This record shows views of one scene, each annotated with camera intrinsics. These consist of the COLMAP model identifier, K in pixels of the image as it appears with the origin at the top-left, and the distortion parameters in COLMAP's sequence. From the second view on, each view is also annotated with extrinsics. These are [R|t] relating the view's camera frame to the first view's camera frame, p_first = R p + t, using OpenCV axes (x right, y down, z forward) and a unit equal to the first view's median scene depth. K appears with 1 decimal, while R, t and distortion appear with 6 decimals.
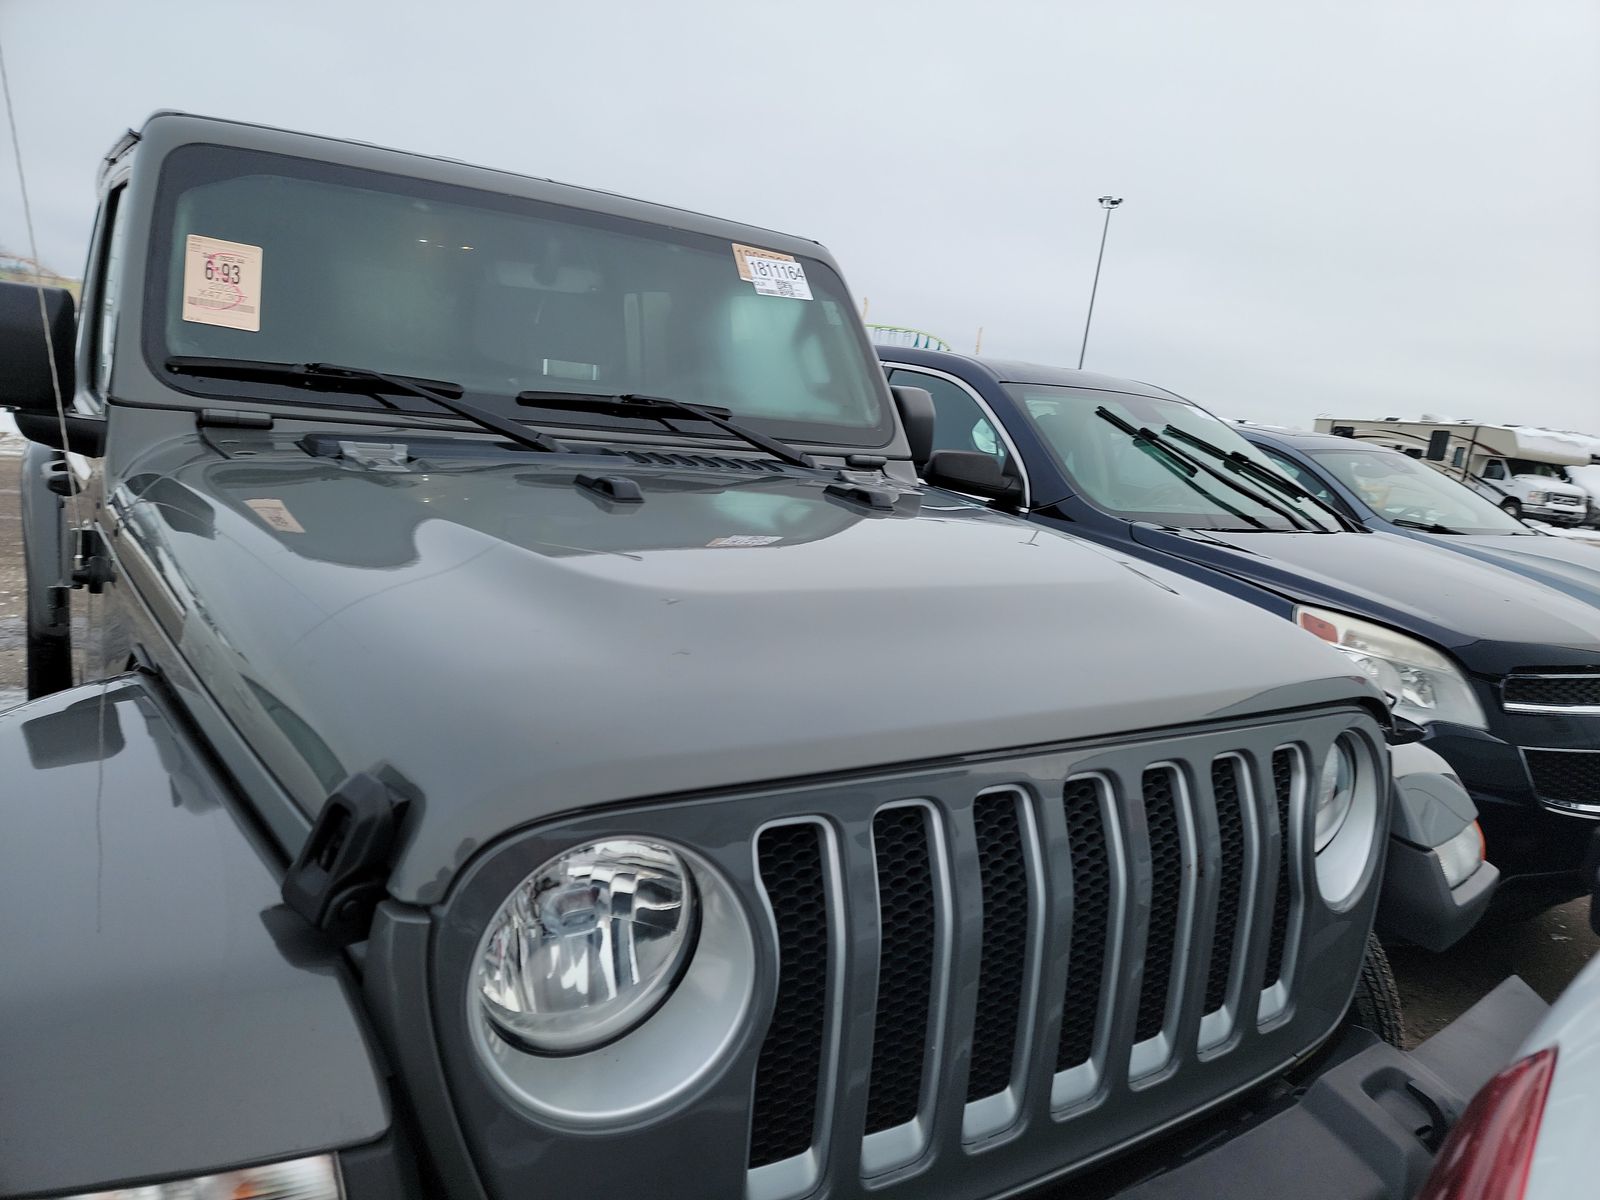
lens RADIAL K [[1092.3, 0, 798.0], [0, 1092.3, 599.1], [0, 0, 1]] dist [0.075186, -0.025105]
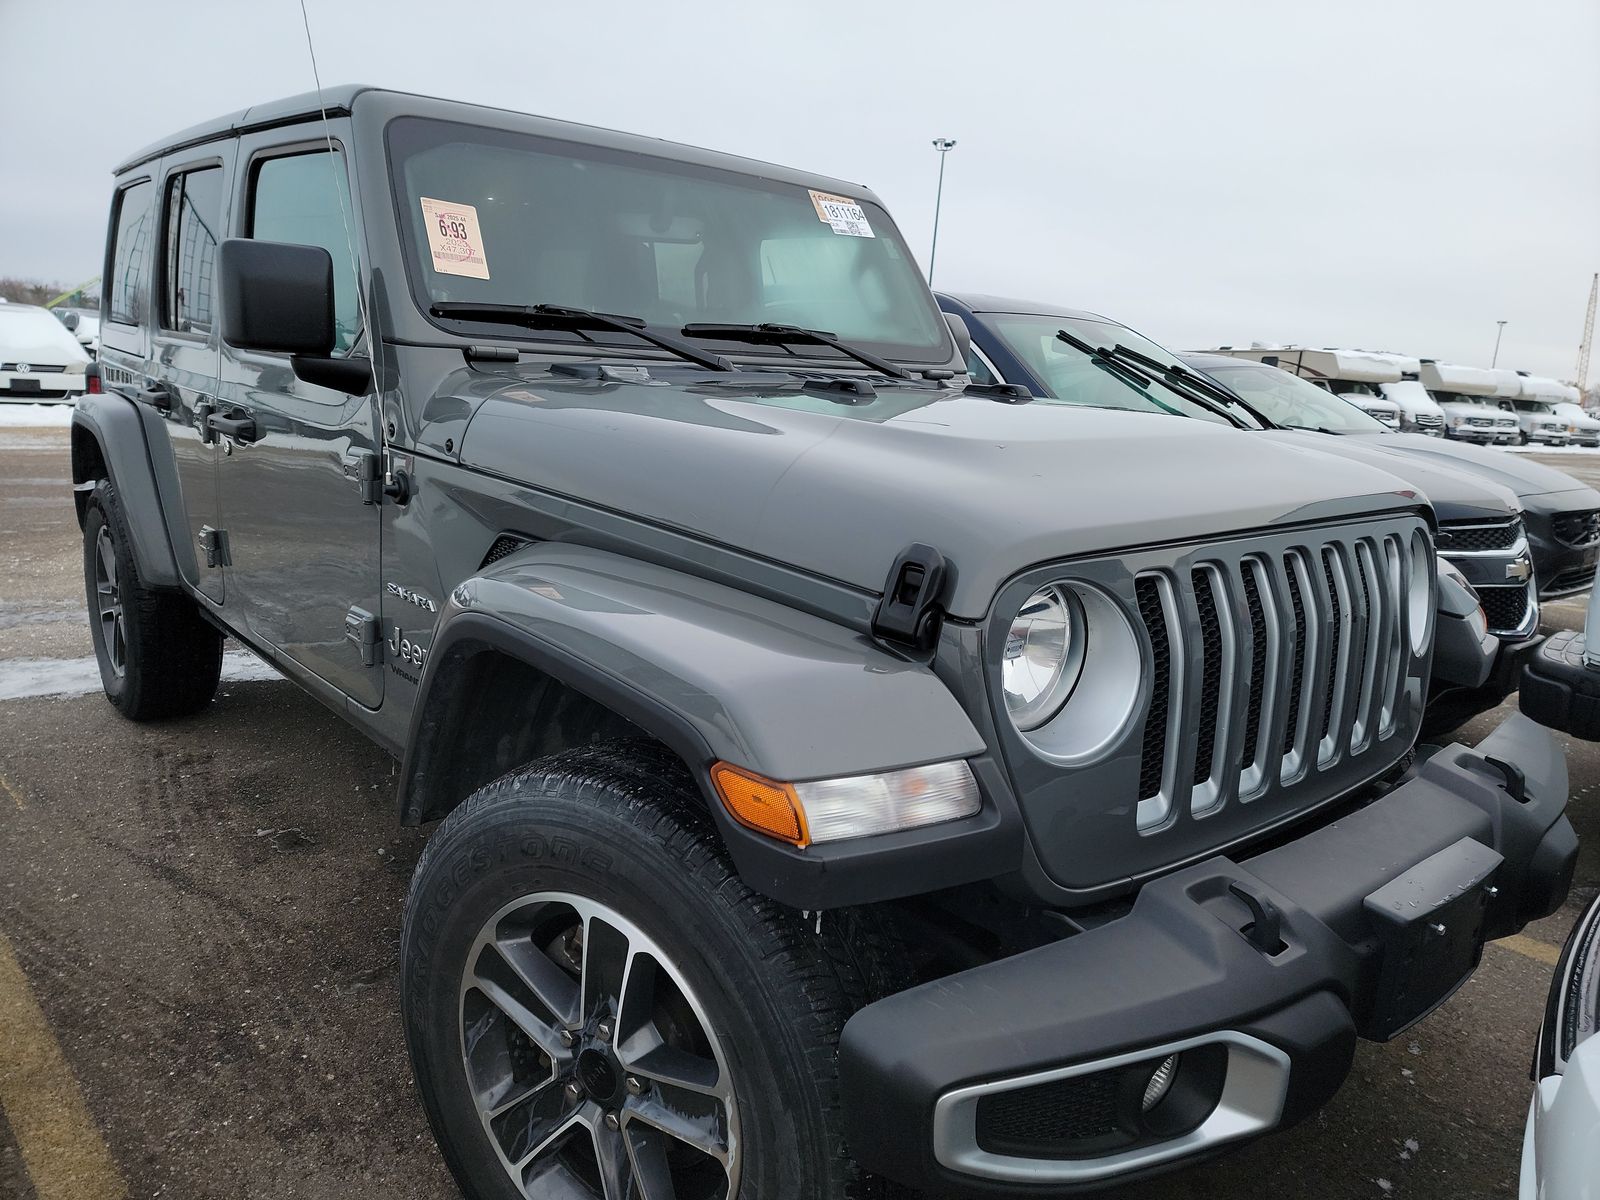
lens RADIAL K [[1092.3, 0, 802.2], [0, 1092.3, 603.4], [0, 0, 1]] dist [0.075186, -0.025105]
pose [[0.990659, -0.075505, 0.113549, -0.293705], [0.070383, 0.996342, 0.048470, 0.062774], [-0.116793, -0.040026, 0.992349, -0.196634]]
